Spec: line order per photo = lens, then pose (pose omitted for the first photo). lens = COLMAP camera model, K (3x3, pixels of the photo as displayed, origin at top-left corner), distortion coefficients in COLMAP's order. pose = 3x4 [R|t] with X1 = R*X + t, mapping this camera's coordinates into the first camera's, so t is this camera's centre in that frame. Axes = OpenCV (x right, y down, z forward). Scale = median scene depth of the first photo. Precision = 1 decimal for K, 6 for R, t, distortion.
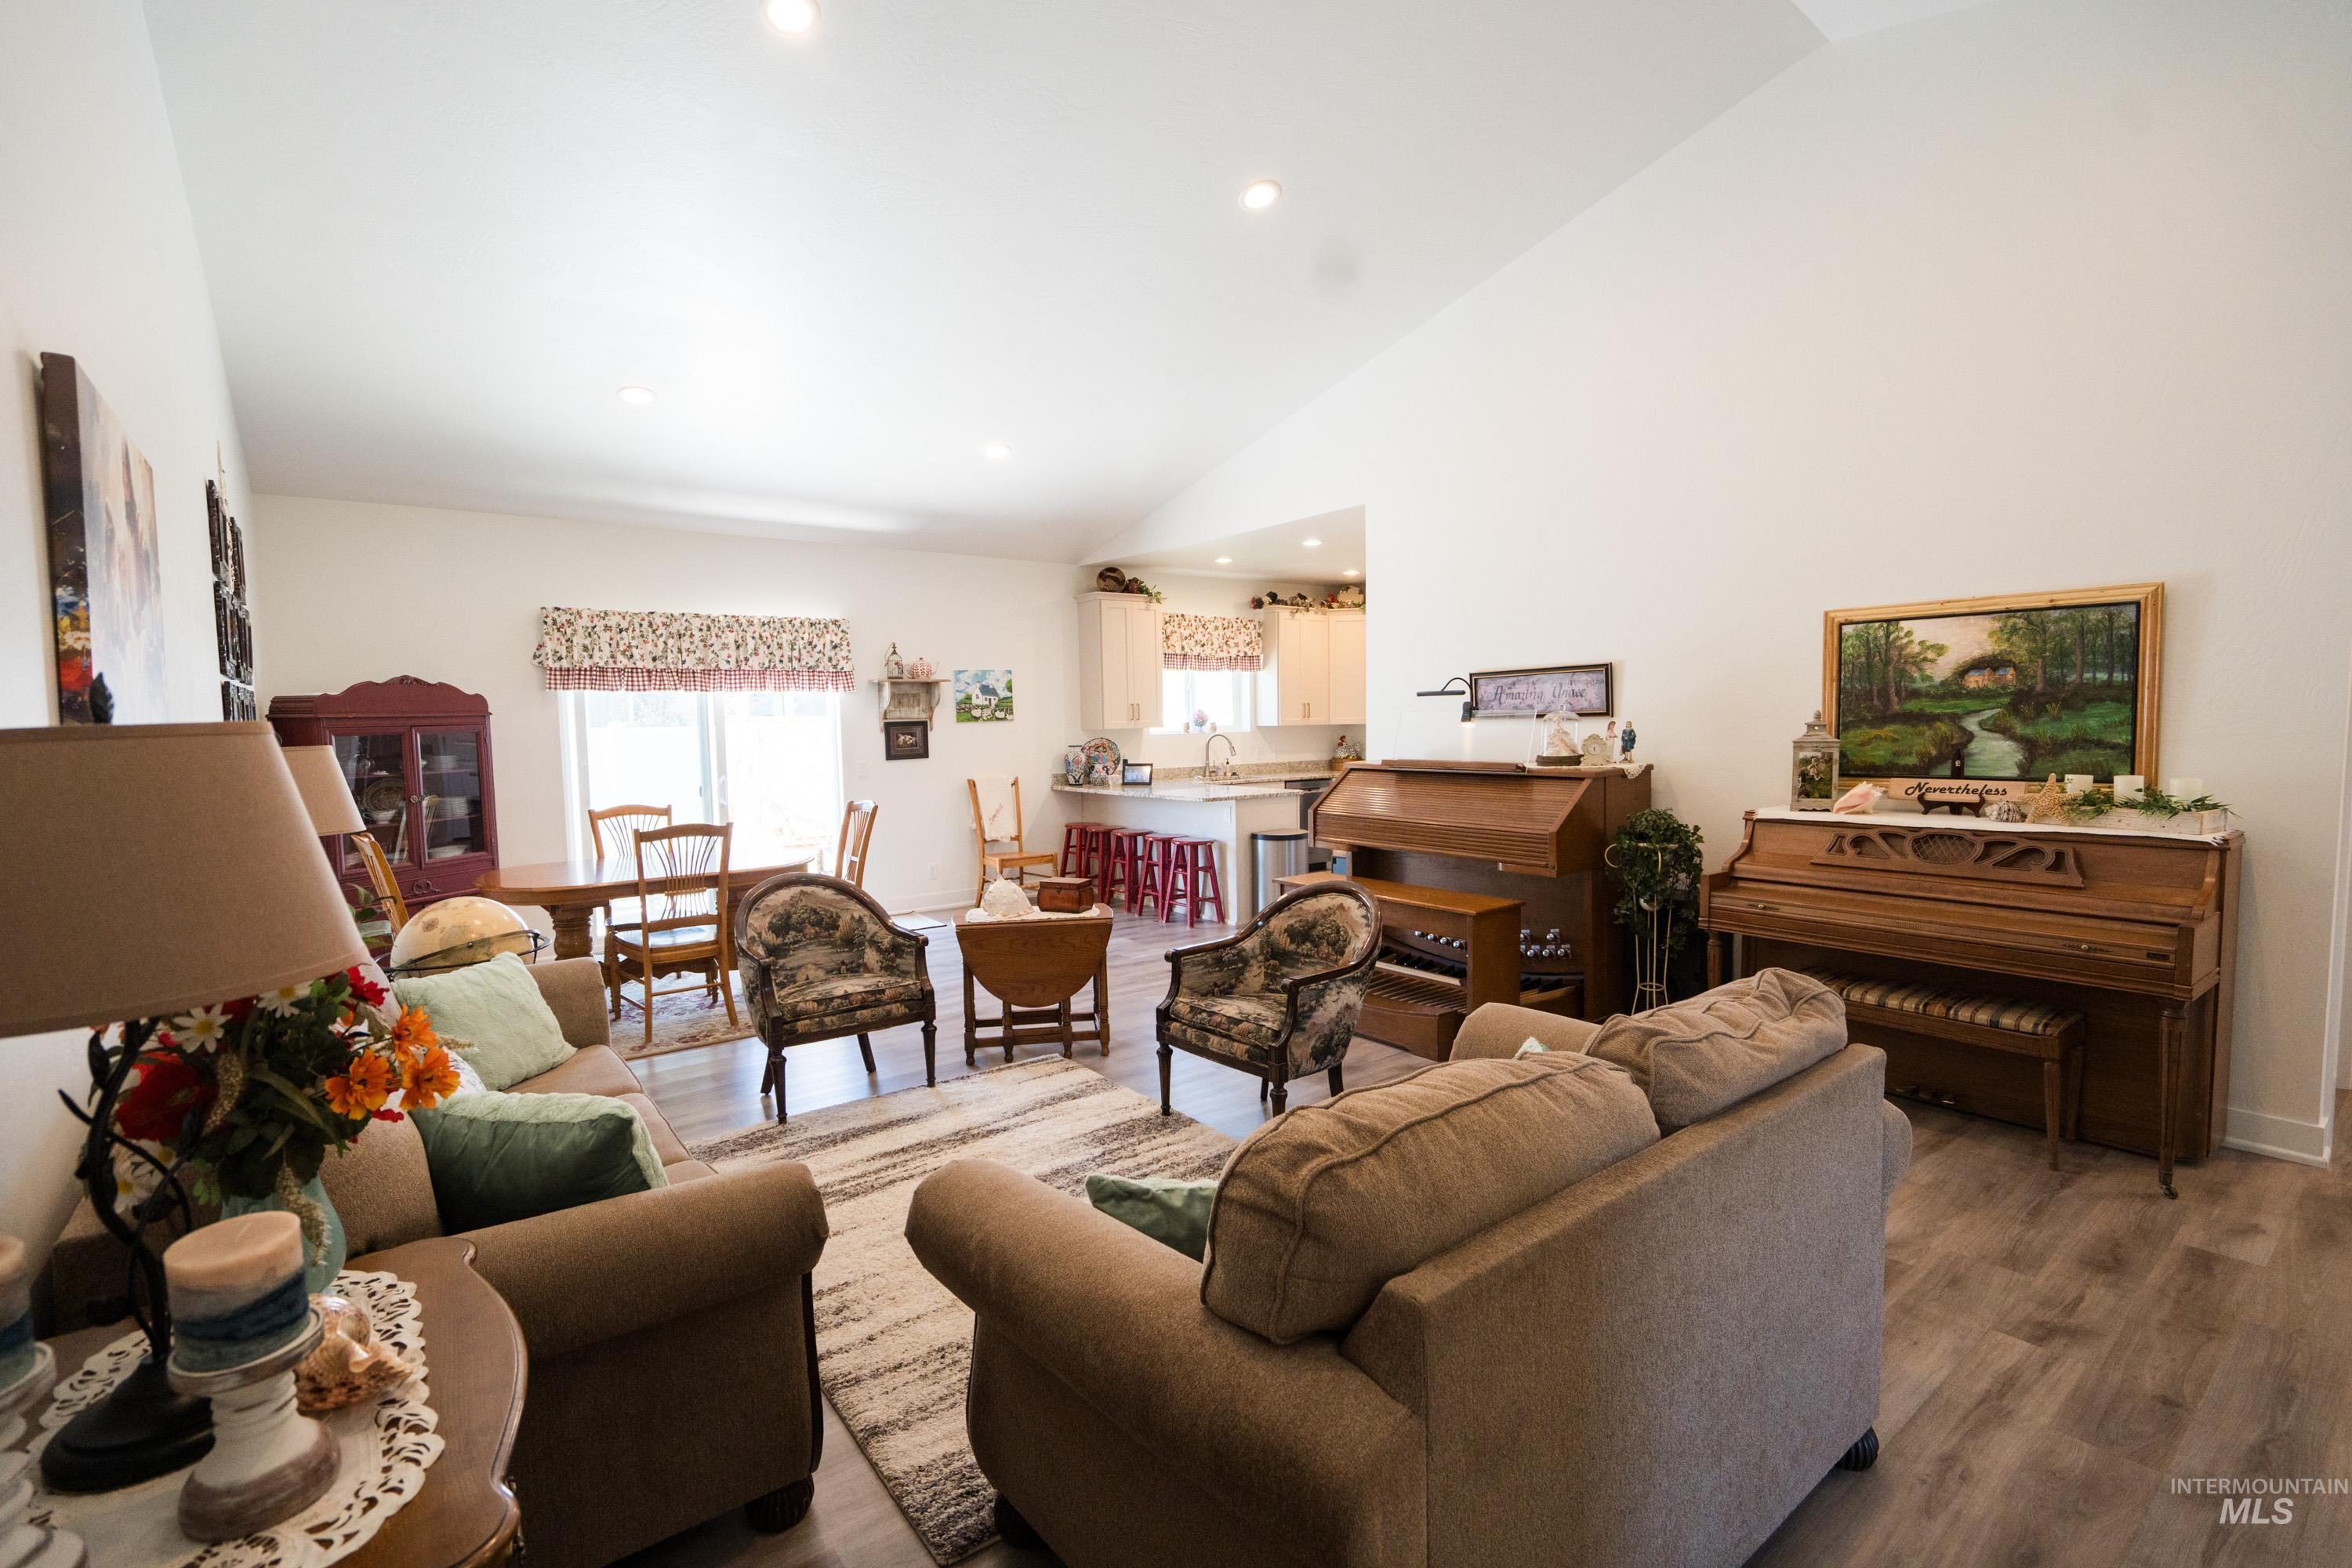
lens RADIAL K [[1059.9, 0, 1170.3], [0, 1059.9, 792.7], [0, 0, 1]] dist [-0.009372, 0.008745]
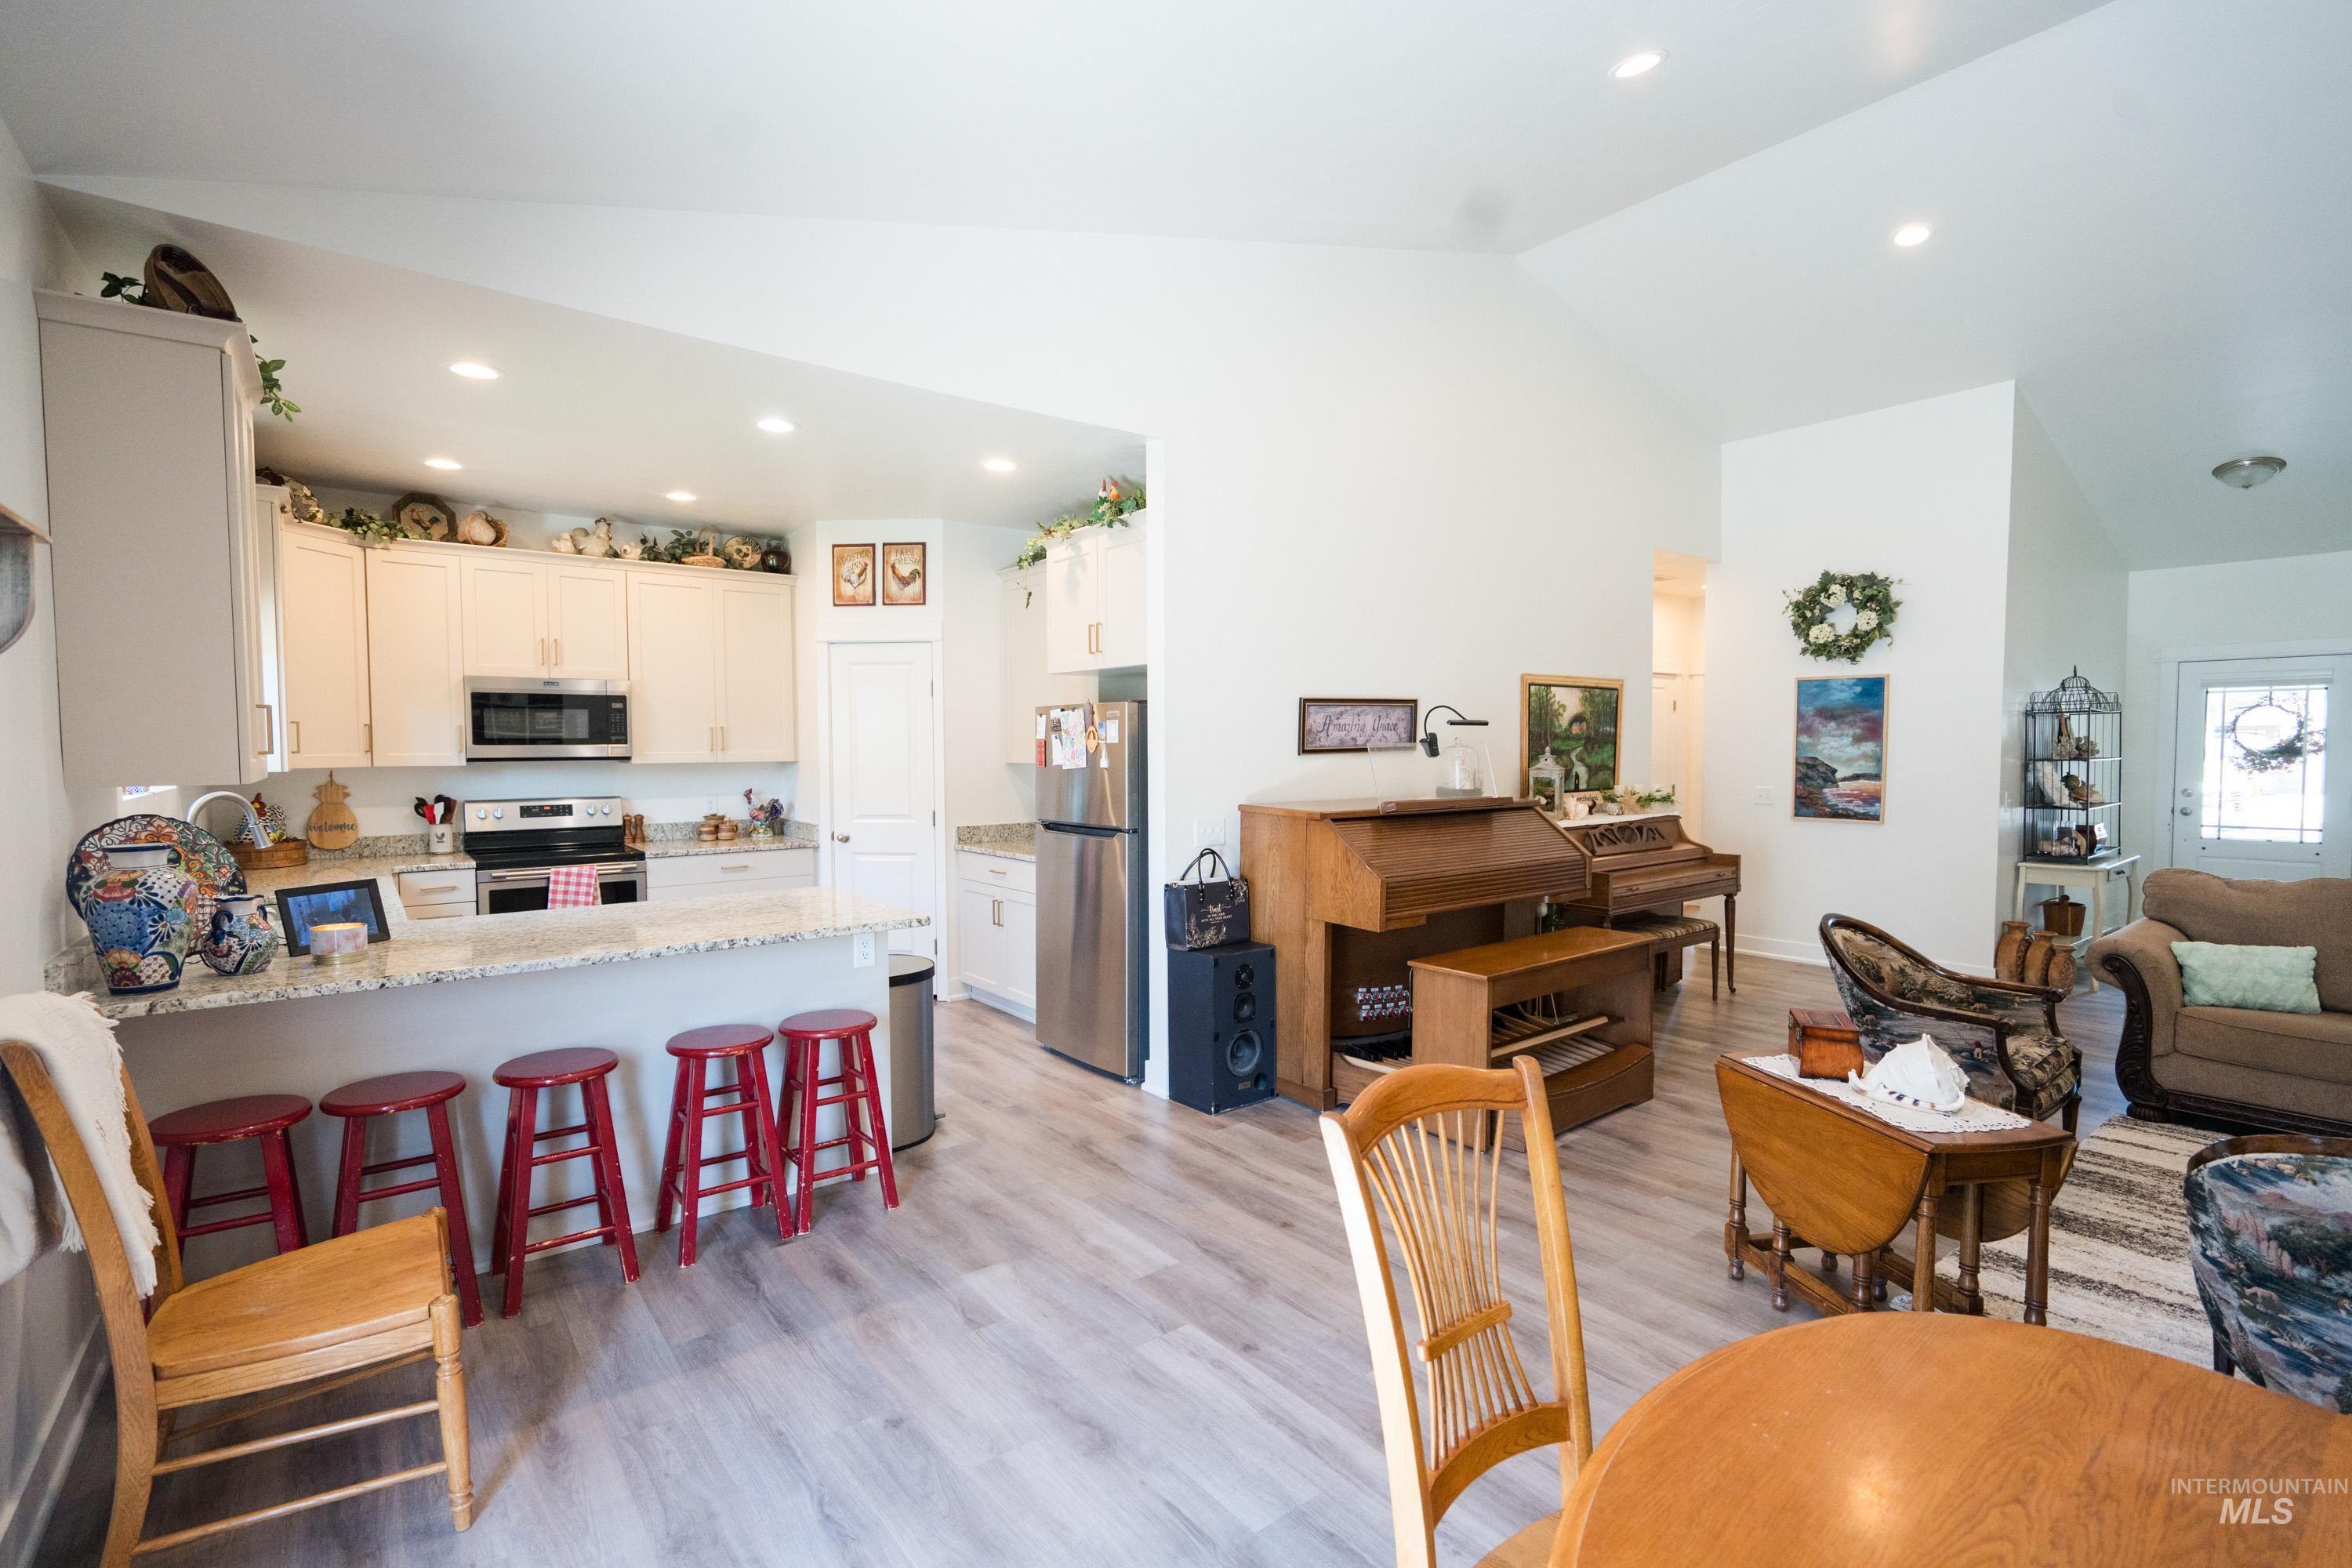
lens RADIAL K [[1059.9, 0, 1170.3], [0, 1059.9, 792.7], [0, 0, 1]] dist [-0.009372, 0.008745]
pose [[-0.005032, -0.027236, 0.999616, -0.733868], [0.074453, 0.996844, 0.027535, -0.090750], [-0.997212, 0.074563, -0.002989, 1.464934]]
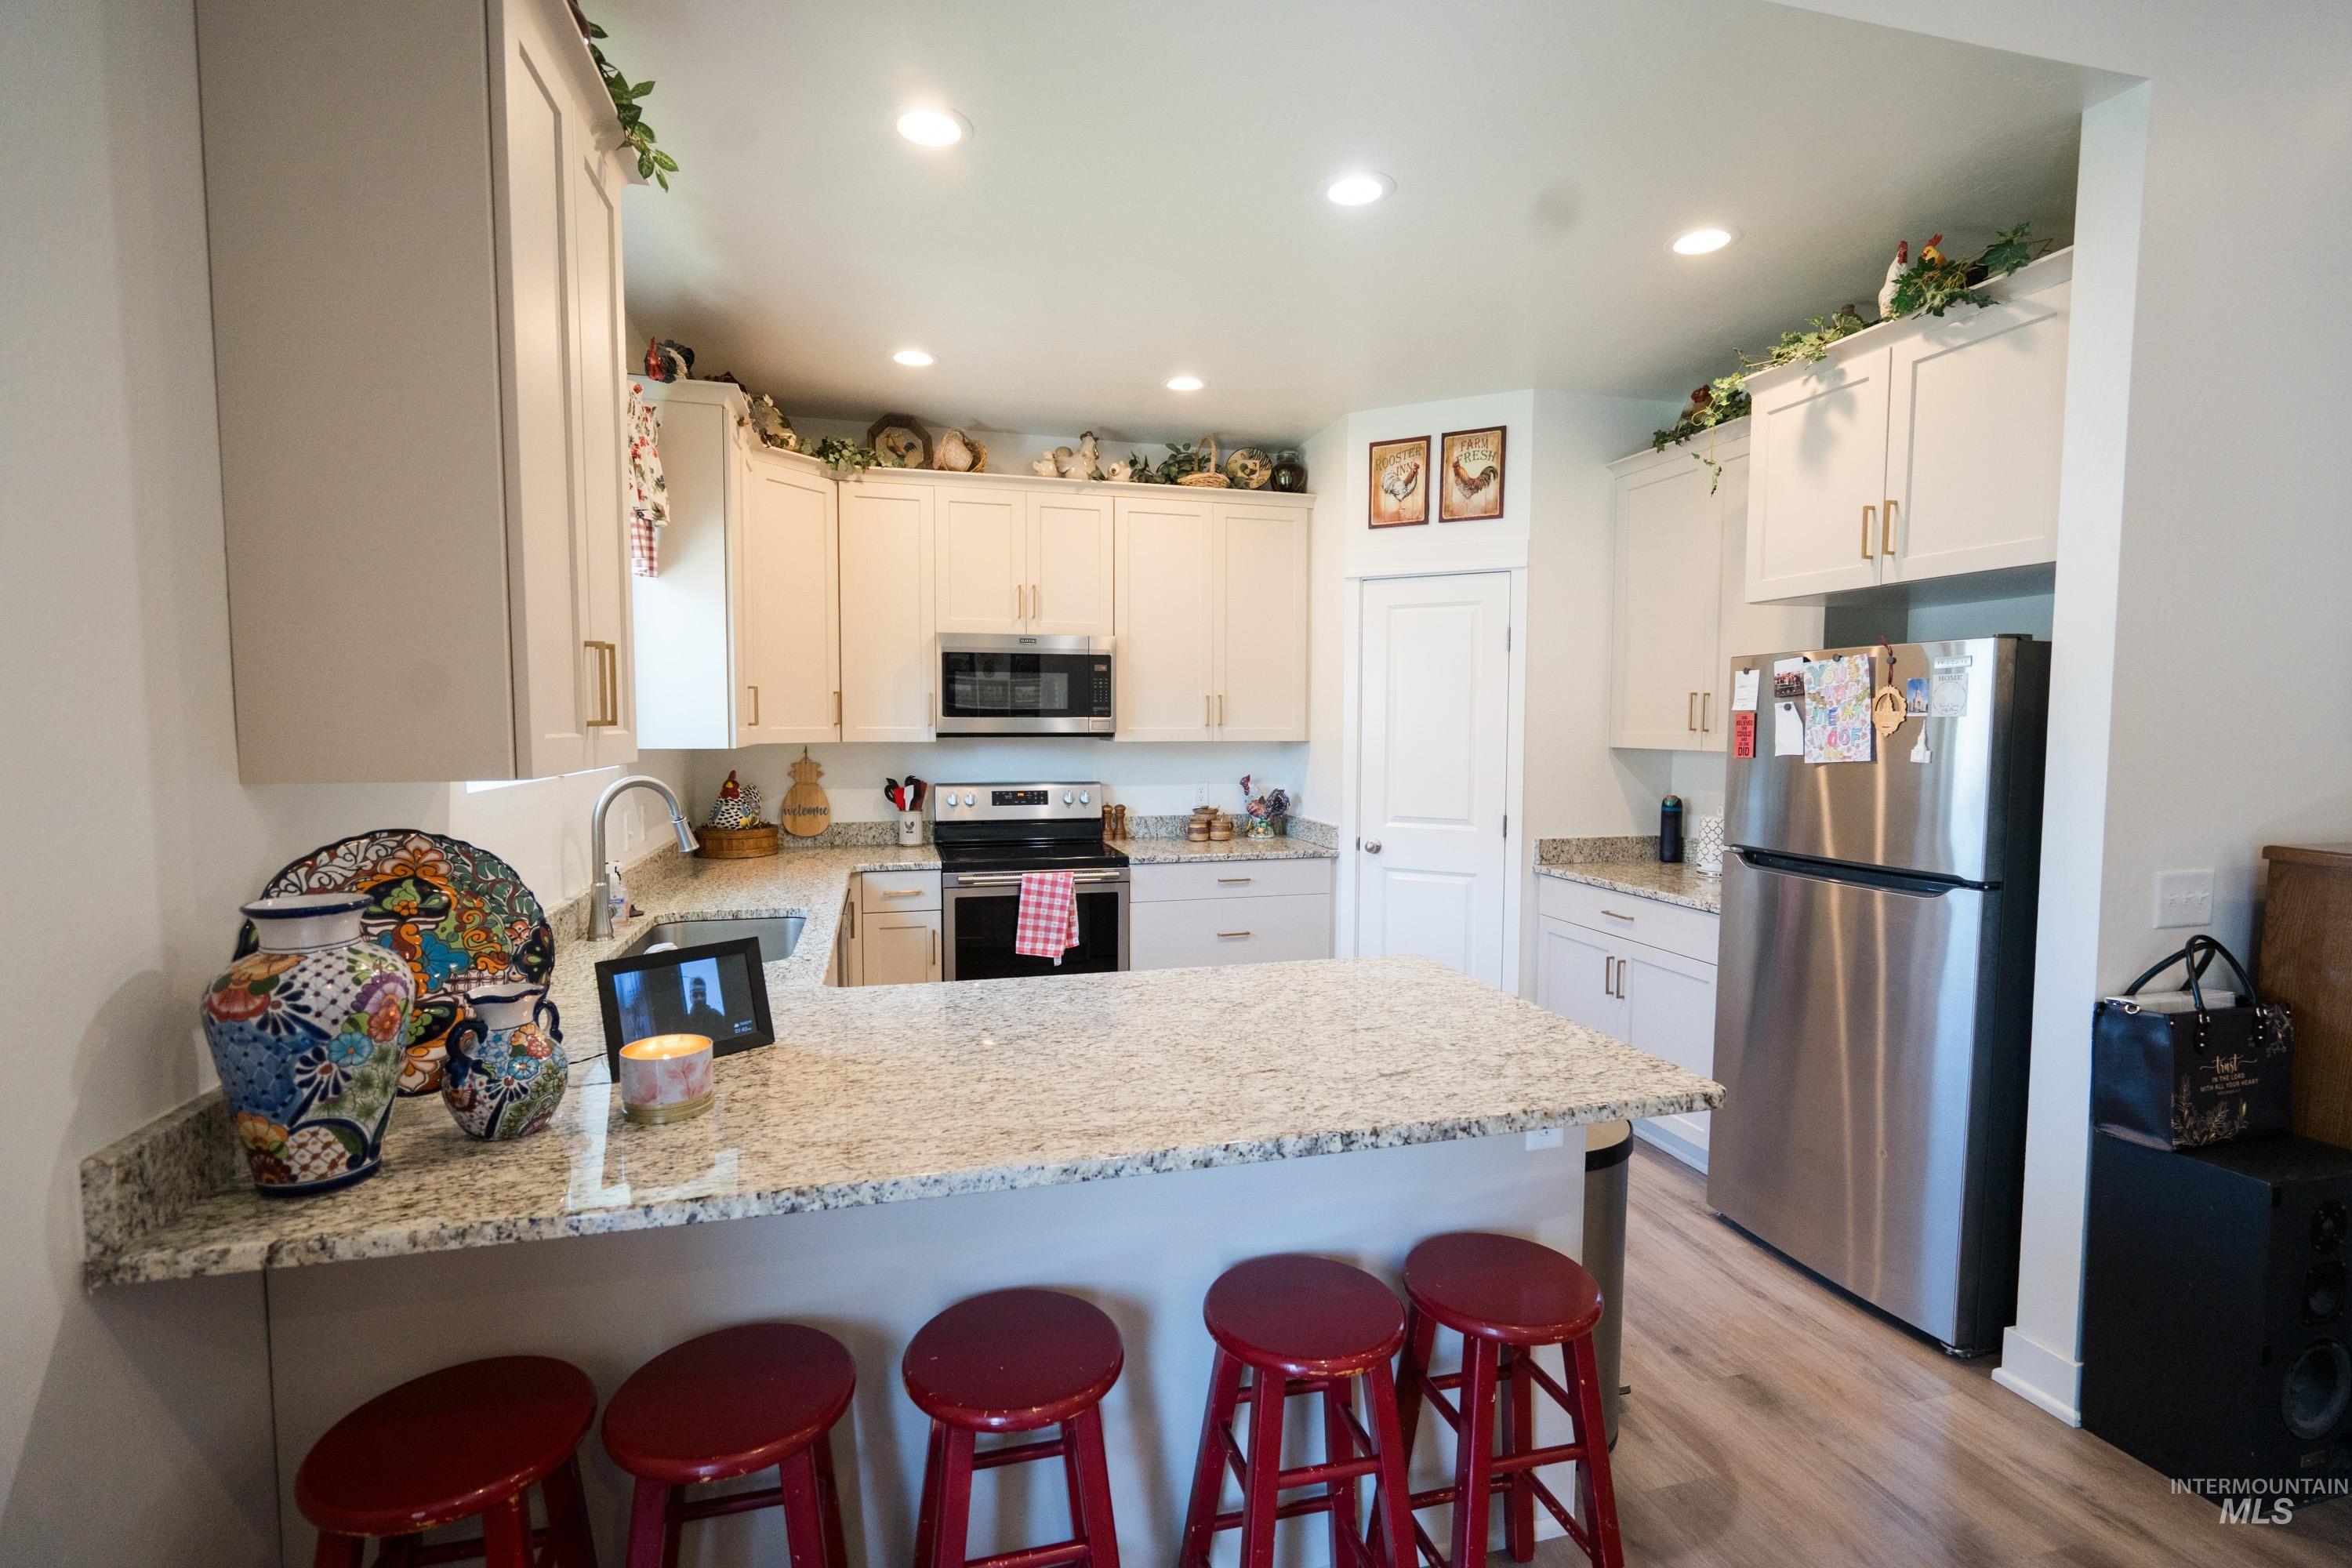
lens RADIAL K [[1059.9, 0, 1170.3], [0, 1059.9, 792.7], [0, 0, 1]] dist [-0.009372, 0.008745]
pose [[0.383512, -0.041587, 0.922599, -0.353362], [0.055692, 0.998209, 0.021845, -0.110305], [-0.921855, 0.043003, 0.385142, 1.678862]]
